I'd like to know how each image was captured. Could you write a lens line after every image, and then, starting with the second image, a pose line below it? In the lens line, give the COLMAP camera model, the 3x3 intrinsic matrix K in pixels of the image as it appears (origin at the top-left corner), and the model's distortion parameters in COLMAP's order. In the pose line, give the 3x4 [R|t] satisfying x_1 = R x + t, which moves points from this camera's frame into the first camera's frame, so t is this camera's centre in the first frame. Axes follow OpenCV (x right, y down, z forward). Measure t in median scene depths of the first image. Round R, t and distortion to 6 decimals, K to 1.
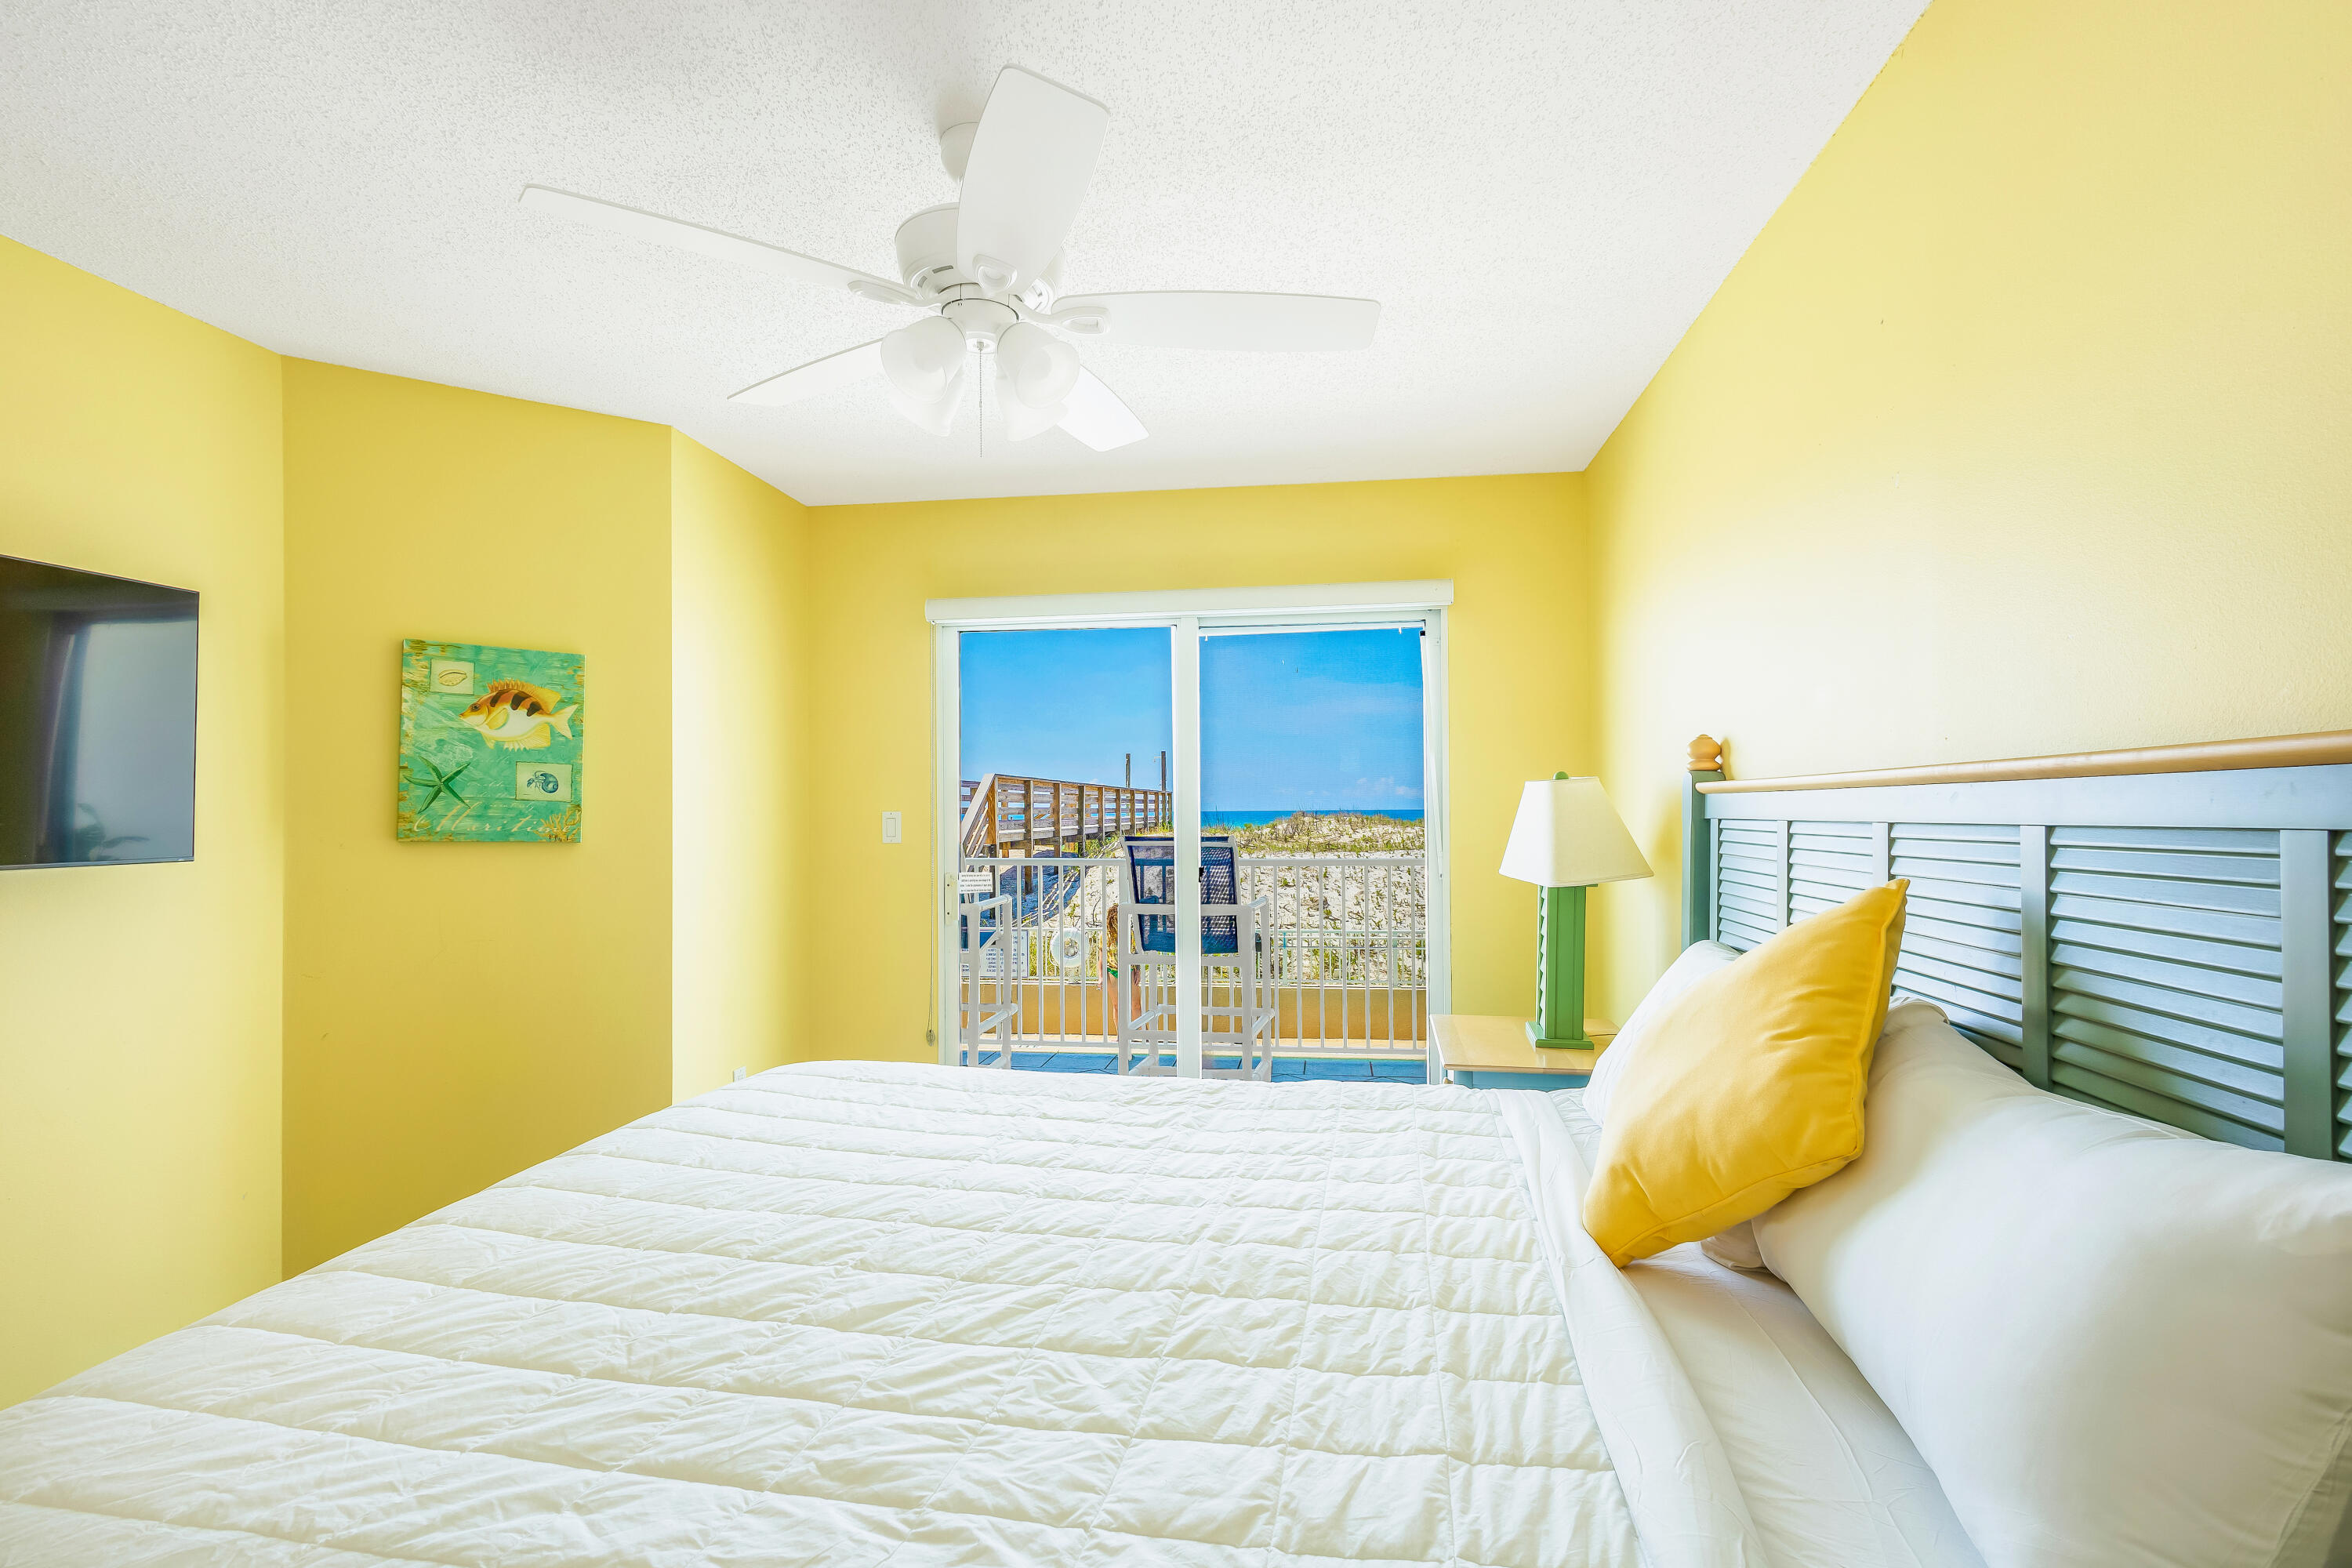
lens RADIAL K [[1110.2, 0, 1176.0], [0, 1110.2, 784.0], [0, 0, 1]] dist [0.001776, 0.000180]
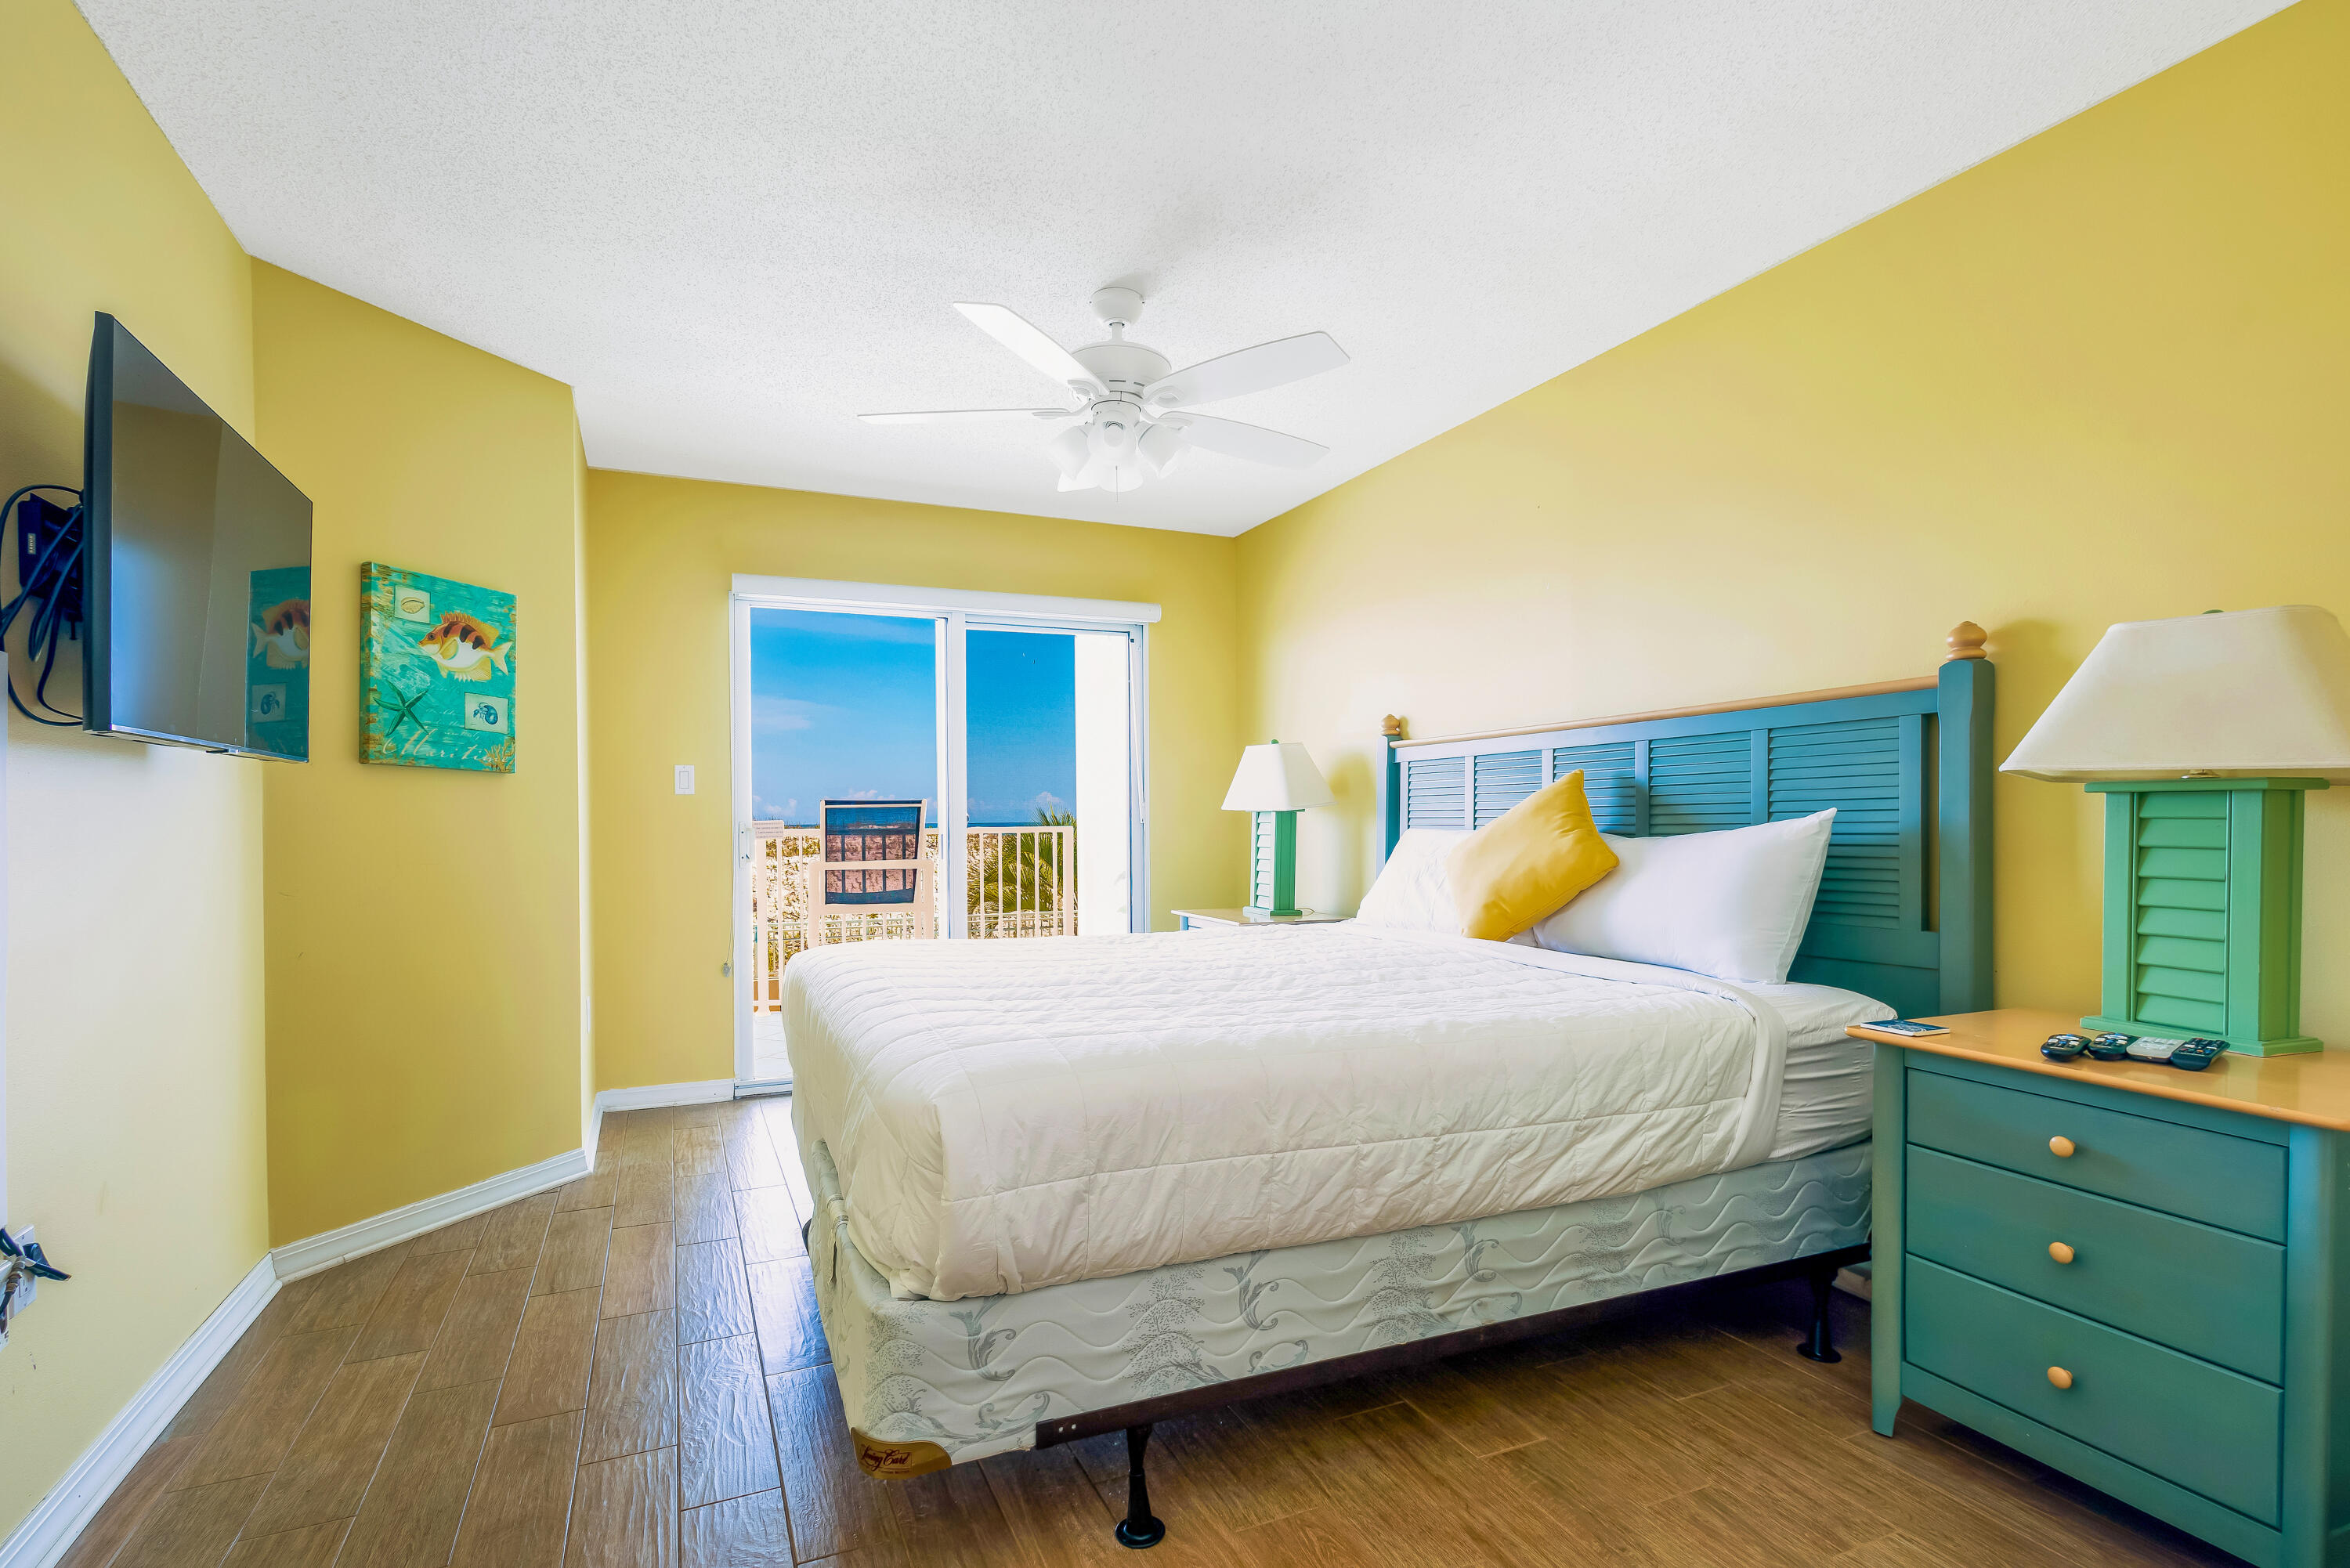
lens RADIAL K [[1074.9, 0, 1175.0], [0, 1074.9, 784.0], [0, 0, 1]] dist [0.003841, 0.000463]
pose [[0.855767, 0.014785, 0.517151, -0.555870], [-0.010815, 0.999884, -0.010689, 0.070574], [-0.517249, 0.003555, 0.855828, -0.206069]]
